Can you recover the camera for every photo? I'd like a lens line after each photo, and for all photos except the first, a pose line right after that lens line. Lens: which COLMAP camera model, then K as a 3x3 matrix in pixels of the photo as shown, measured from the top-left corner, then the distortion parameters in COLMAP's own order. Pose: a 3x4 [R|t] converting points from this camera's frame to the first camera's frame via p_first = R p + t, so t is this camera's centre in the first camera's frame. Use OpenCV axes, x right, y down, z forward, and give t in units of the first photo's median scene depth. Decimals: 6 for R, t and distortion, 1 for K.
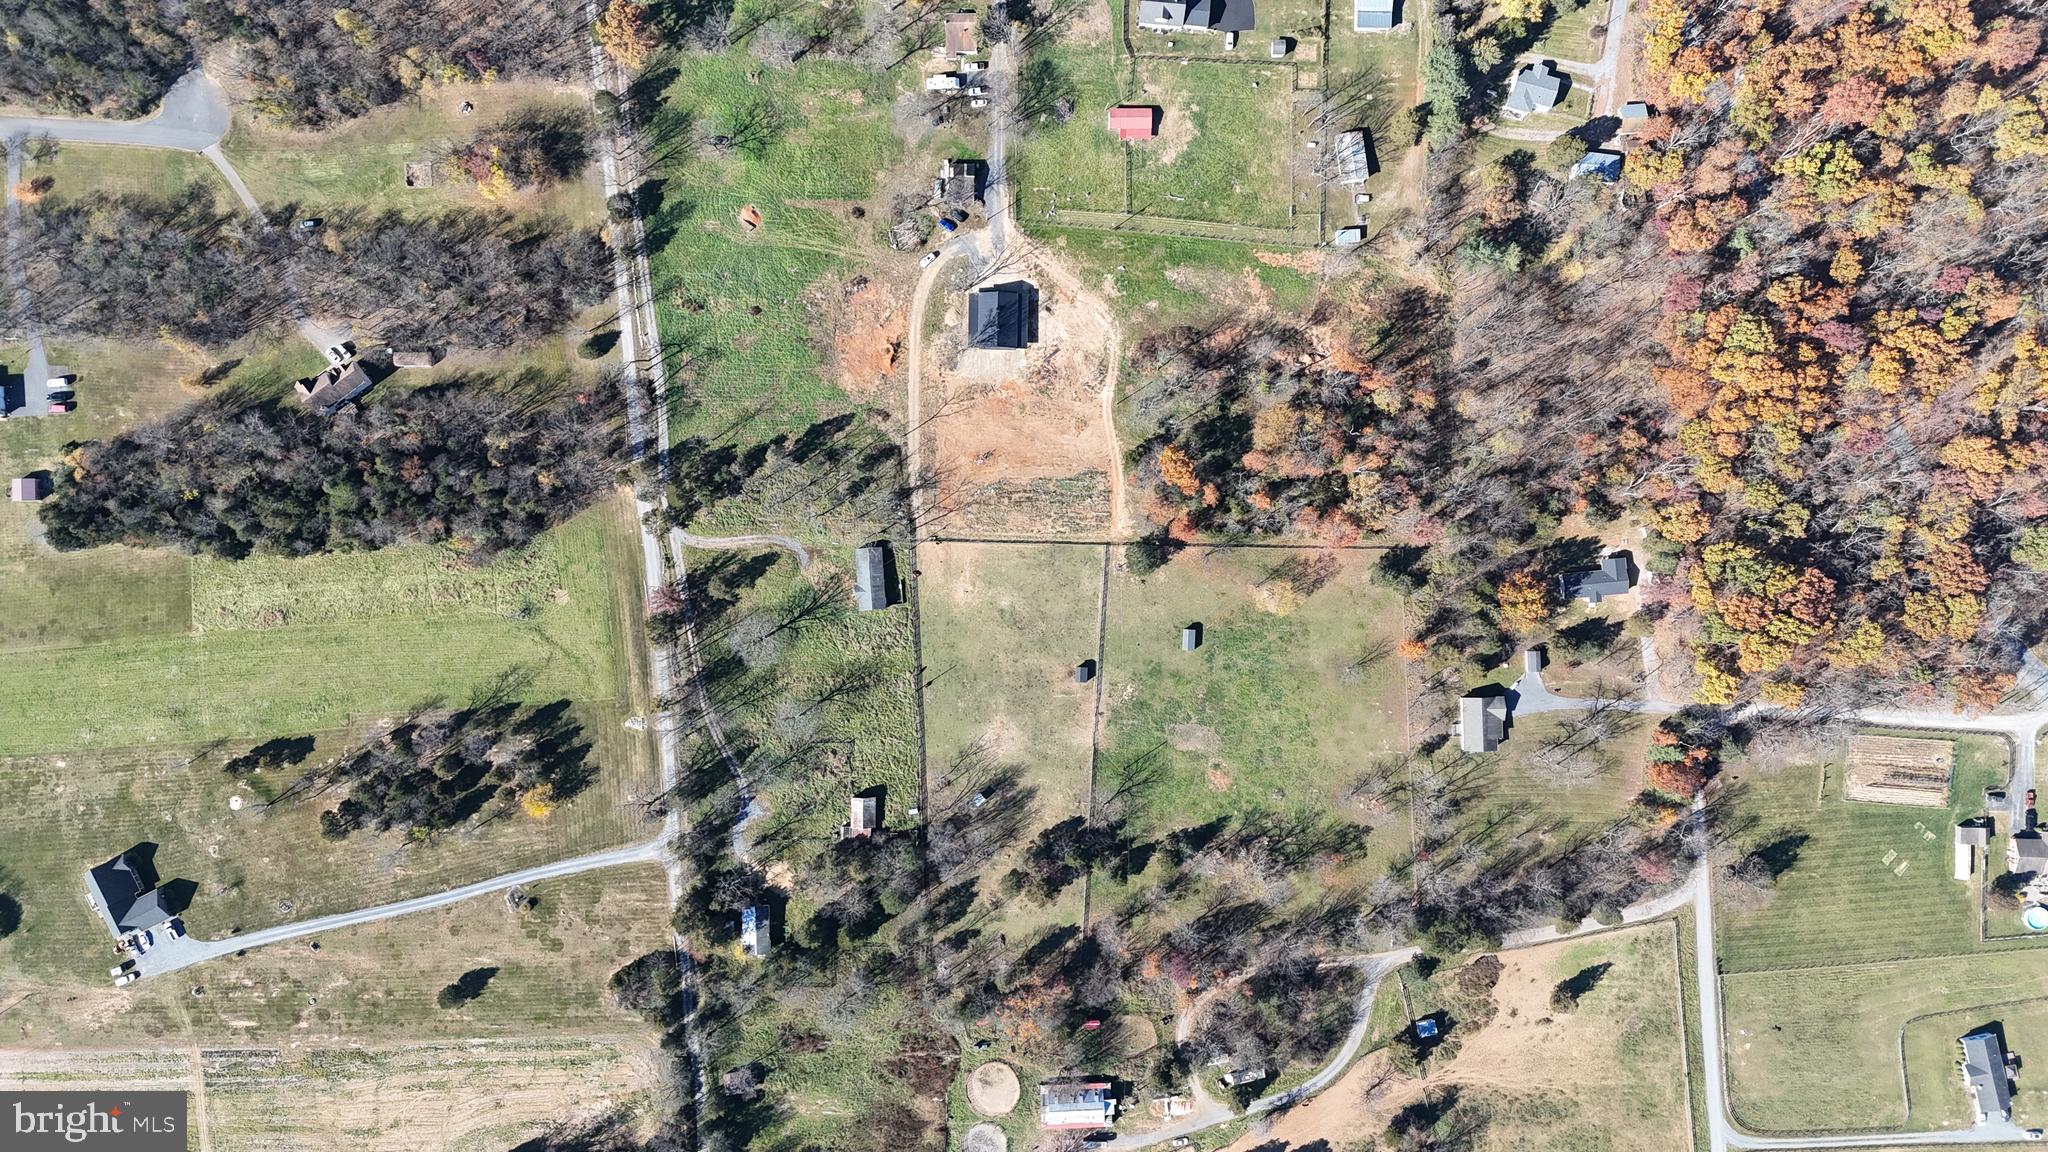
lens RADIAL K [[1504.7, 0, 1028.0], [0, 1504.7, 571.1], [0, 0, 1]] dist [0.087581, -0.091242]
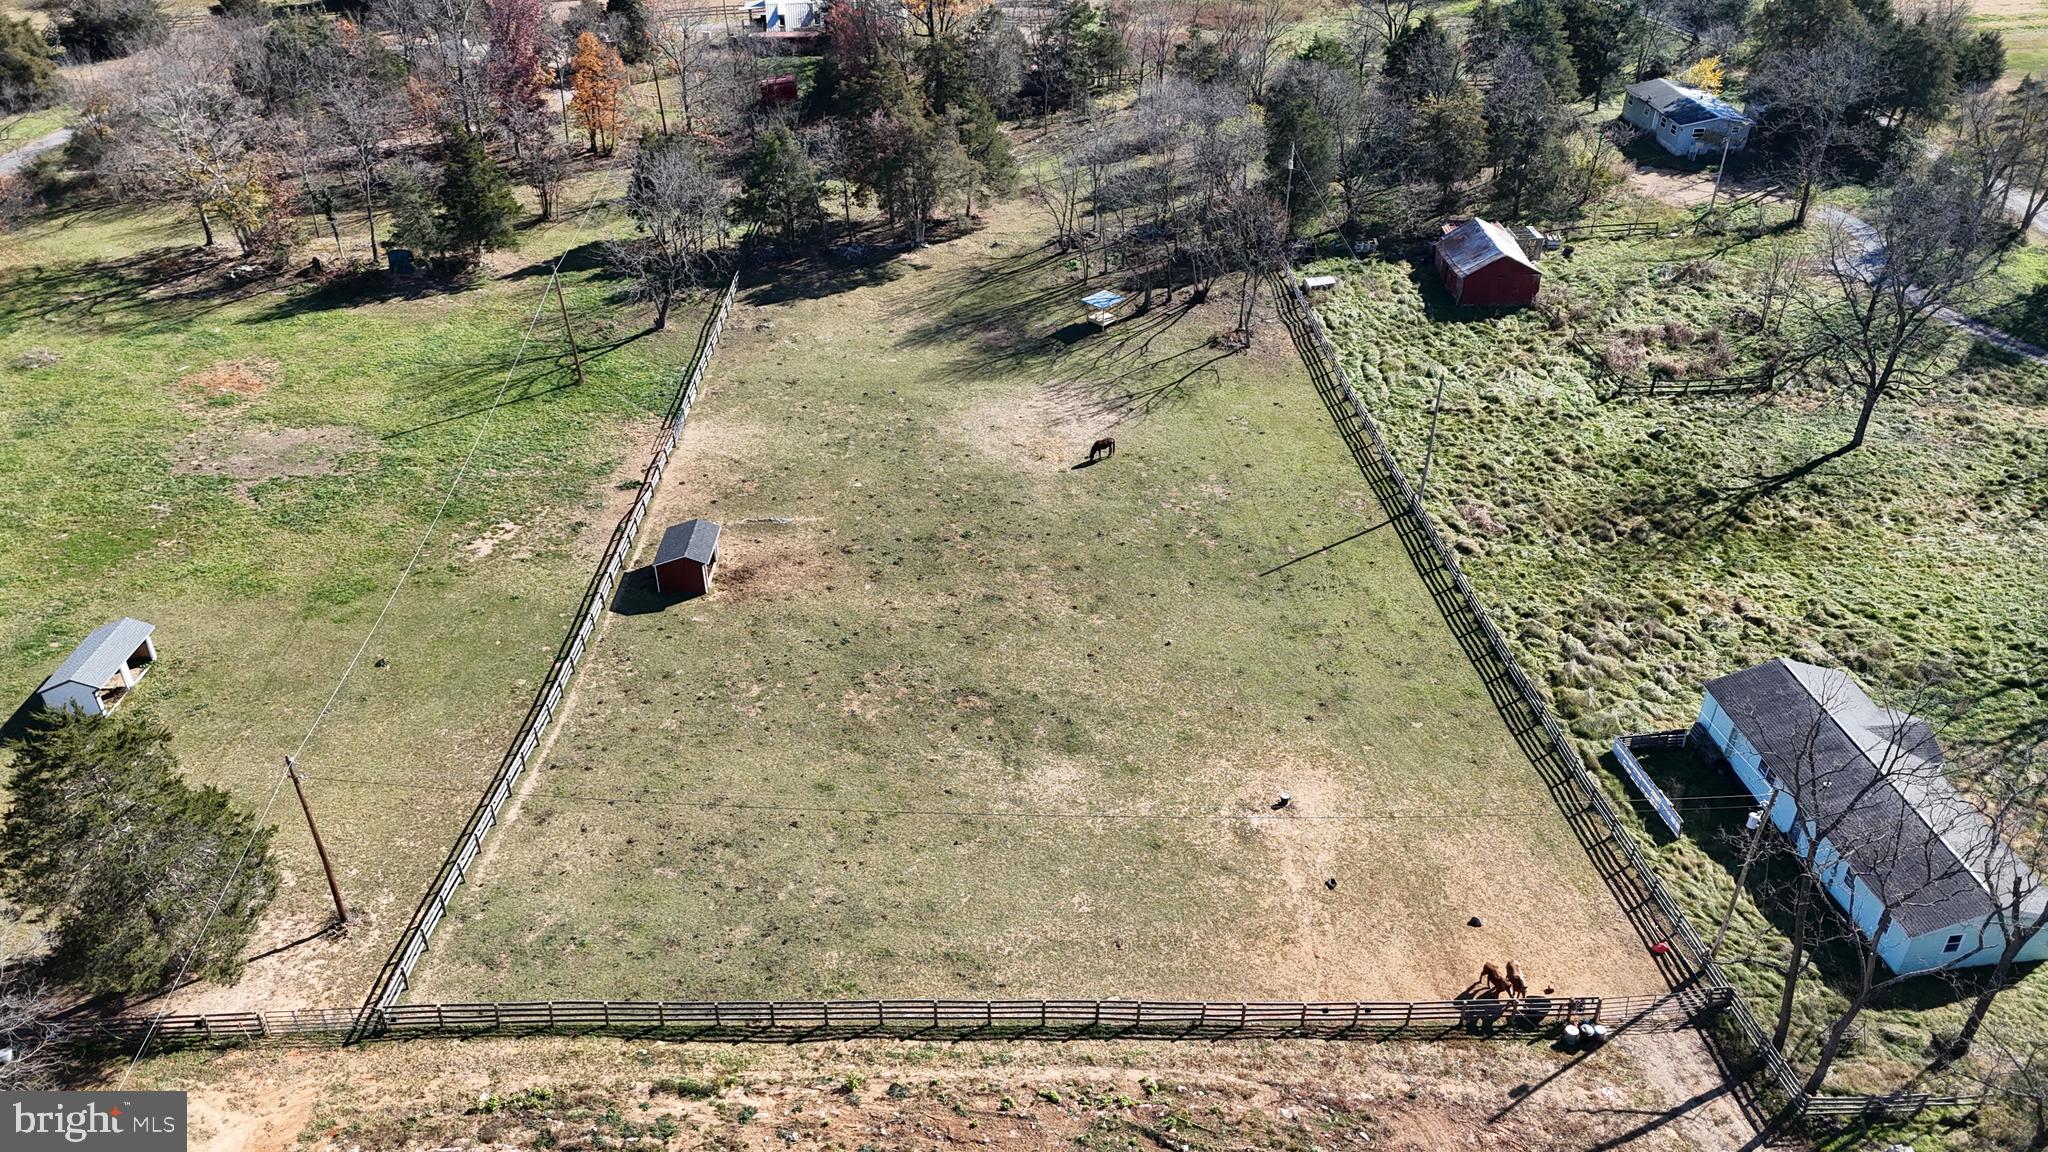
lens RADIAL K [[1504.7, 0, 1028.0], [0, 1504.7, 571.1], [0, 0, 1]] dist [0.087581, -0.091242]
pose [[-0.998872, 0.035265, -0.031800, -0.007274], [-0.046108, -0.560153, 0.827105, -0.118264], [0.011355, 0.827638, 0.561147, 0.883778]]
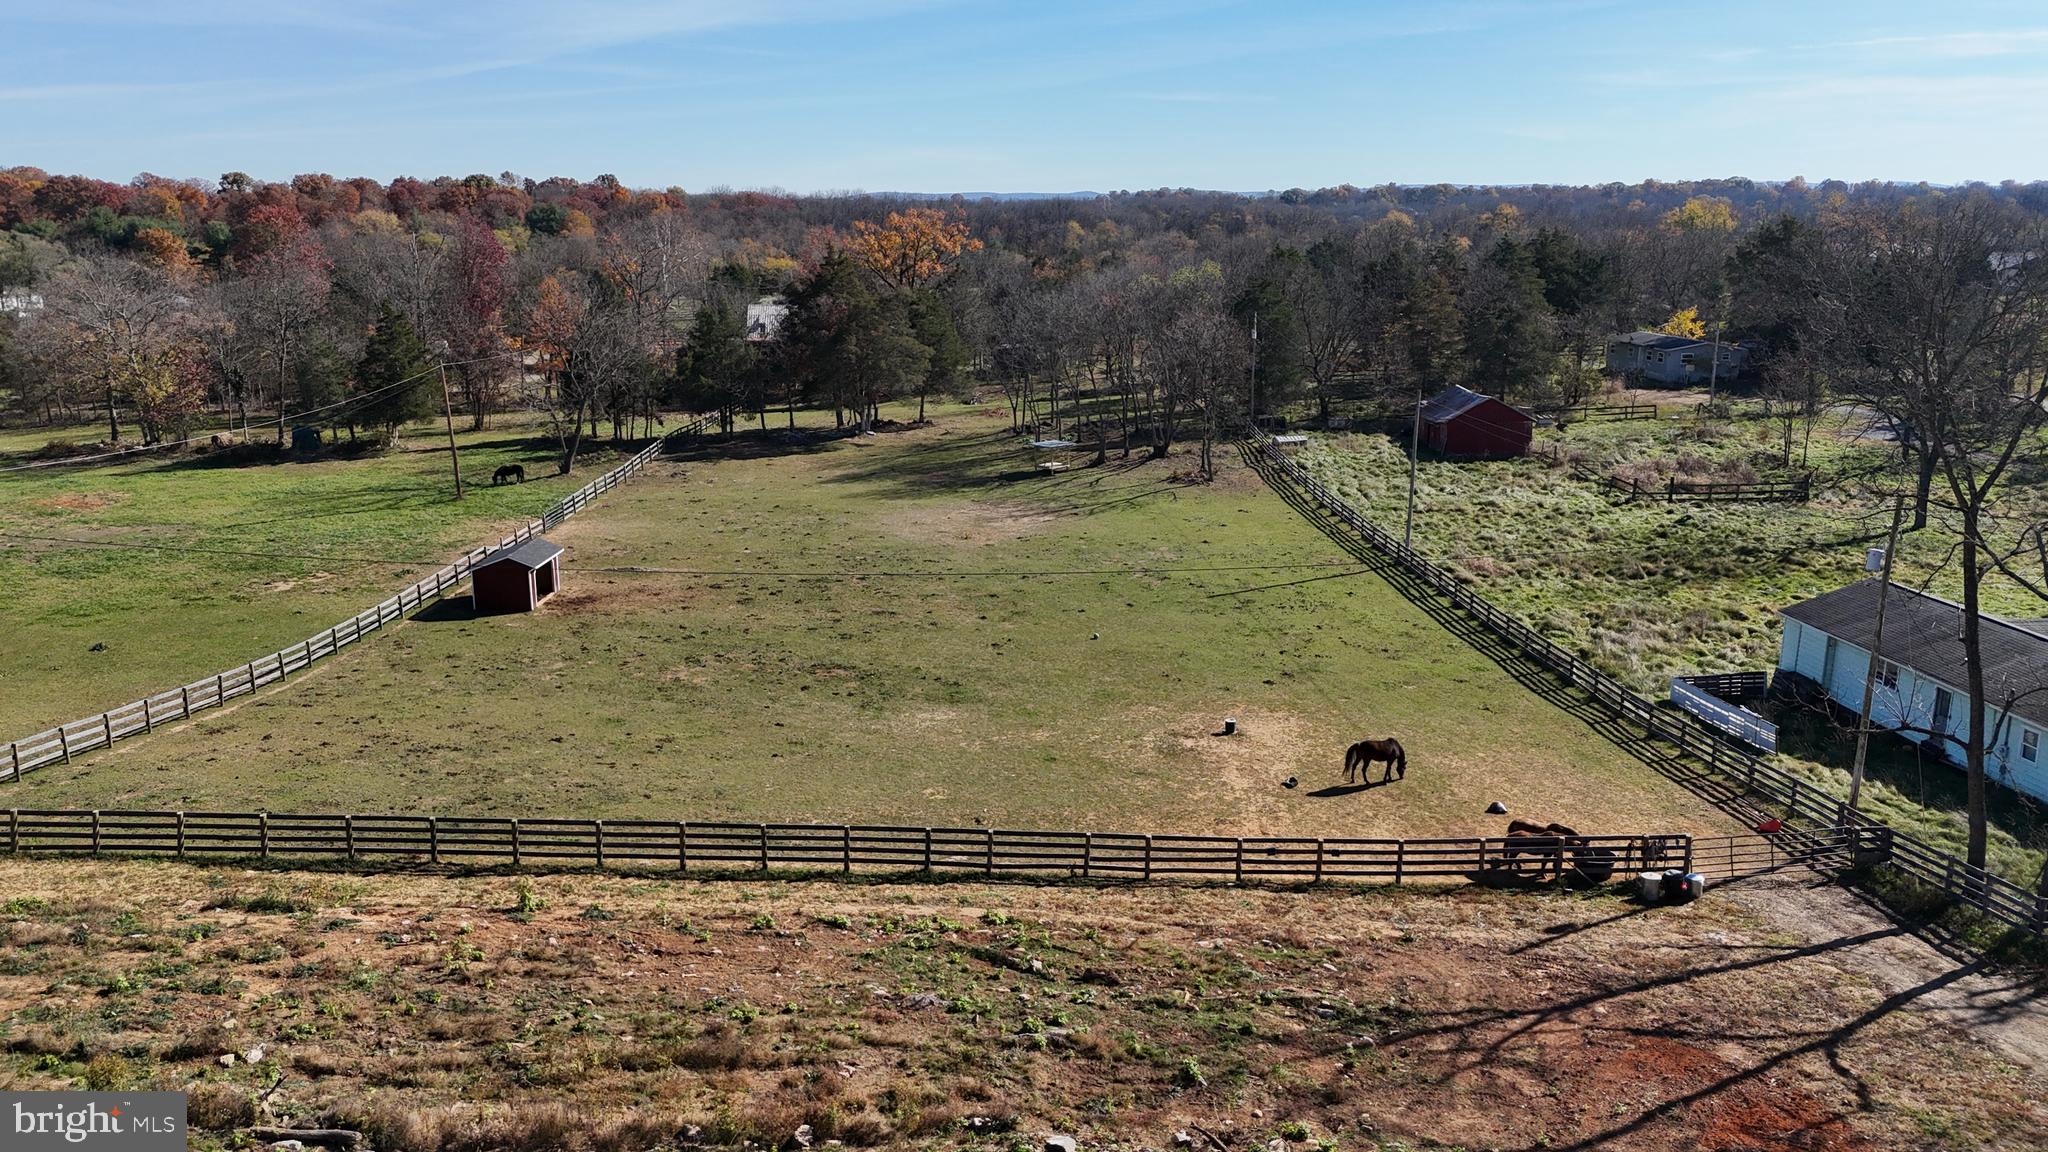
lens RADIAL K [[1504.7, 0, 1028.0], [0, 1504.7, 571.1], [0, 0, 1]] dist [0.087581, -0.091242]
pose [[-0.999546, 0.016301, -0.025341, -0.021578], [-0.028542, -0.242710, 0.969679, -0.110916], [0.009656, 0.969962, 0.243065, 0.961608]]
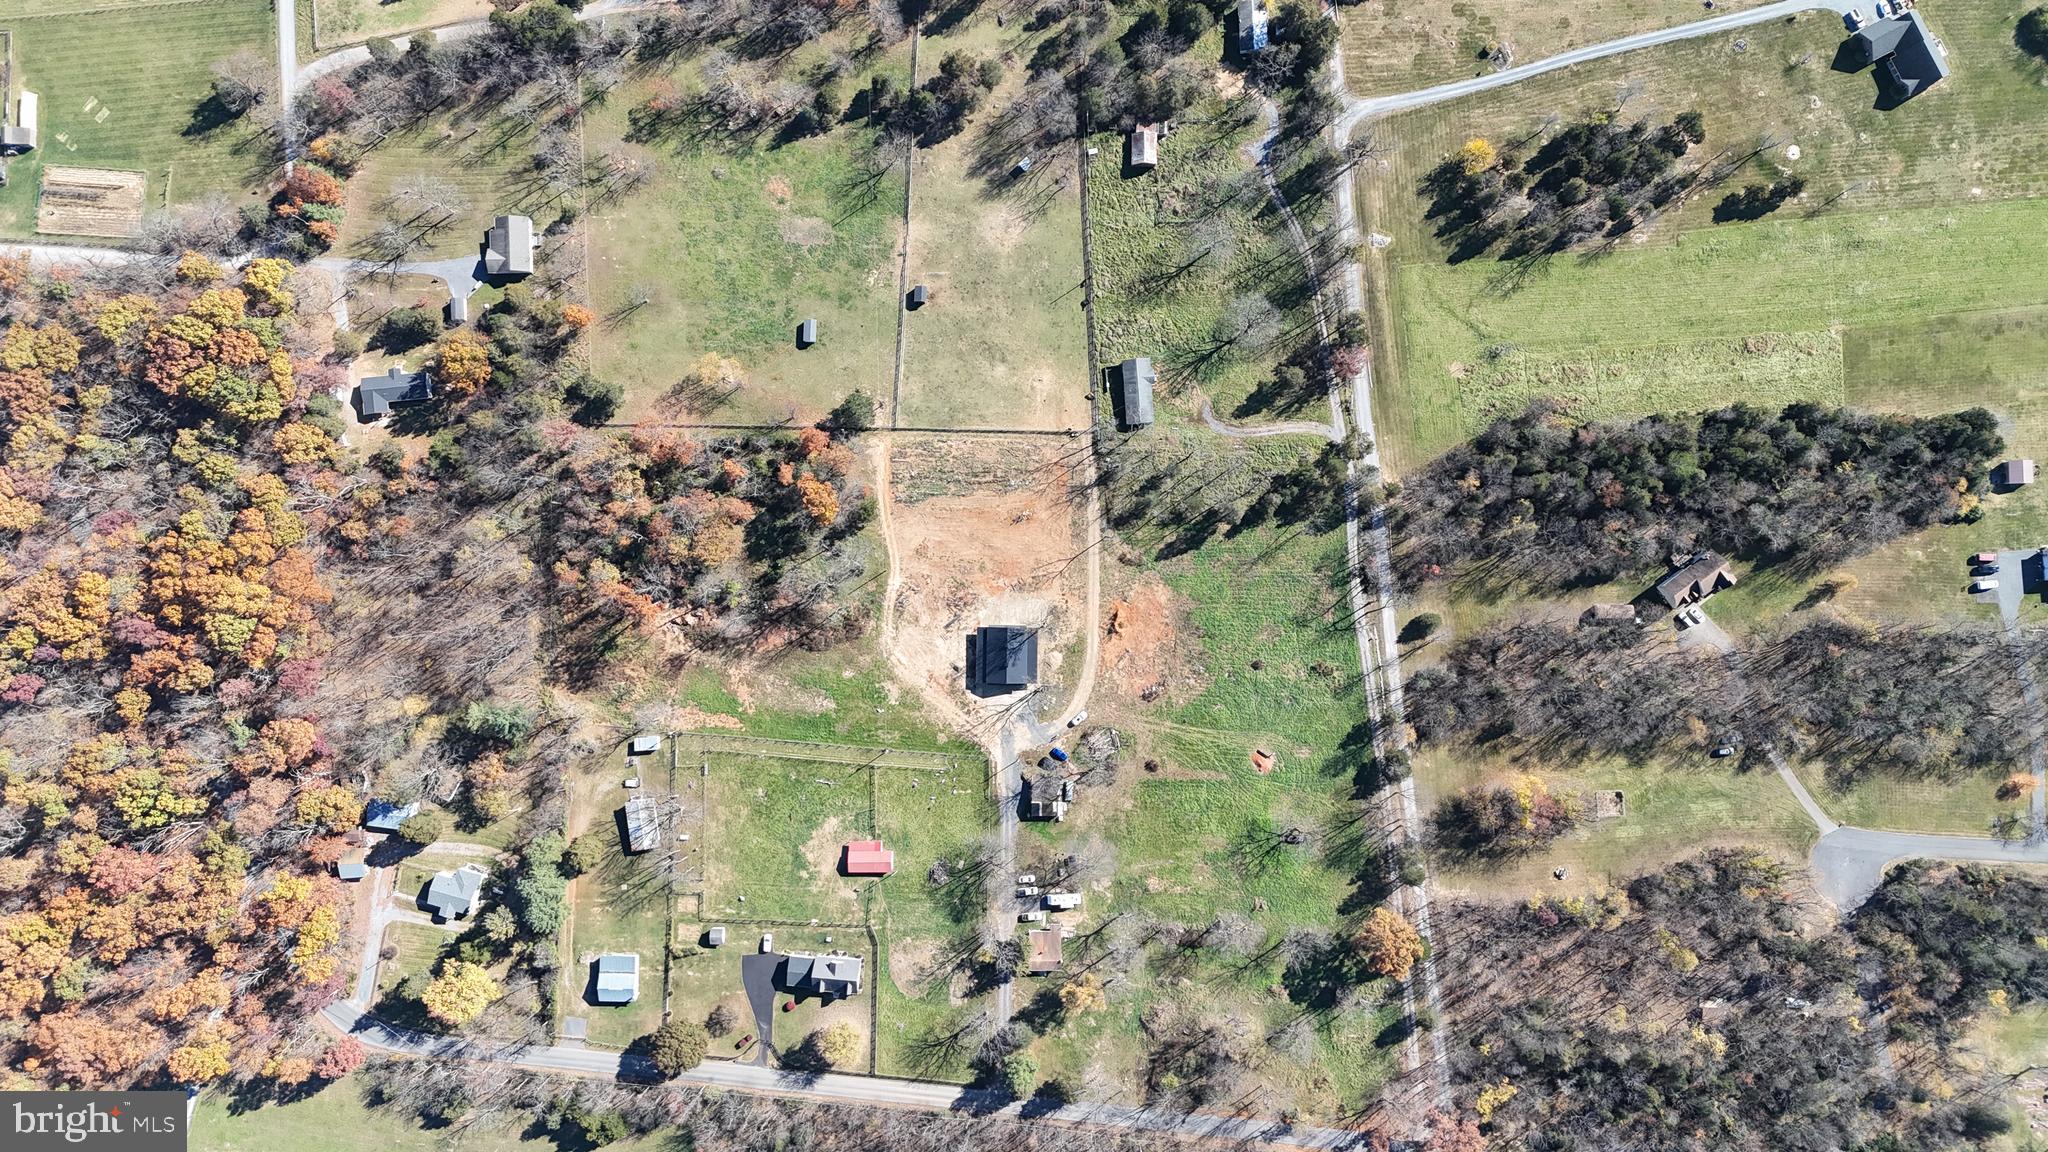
lens RADIAL K [[1504.7, 0, 1028.0], [0, 1504.7, 571.1], [0, 0, 1]] dist [0.087581, -0.091242]
pose [[-0.999821, 0.004168, 0.018450, -0.051453], [-0.003646, -0.999594, 0.028249, -0.138827], [0.018560, 0.028177, 0.999431, 0.032196]]
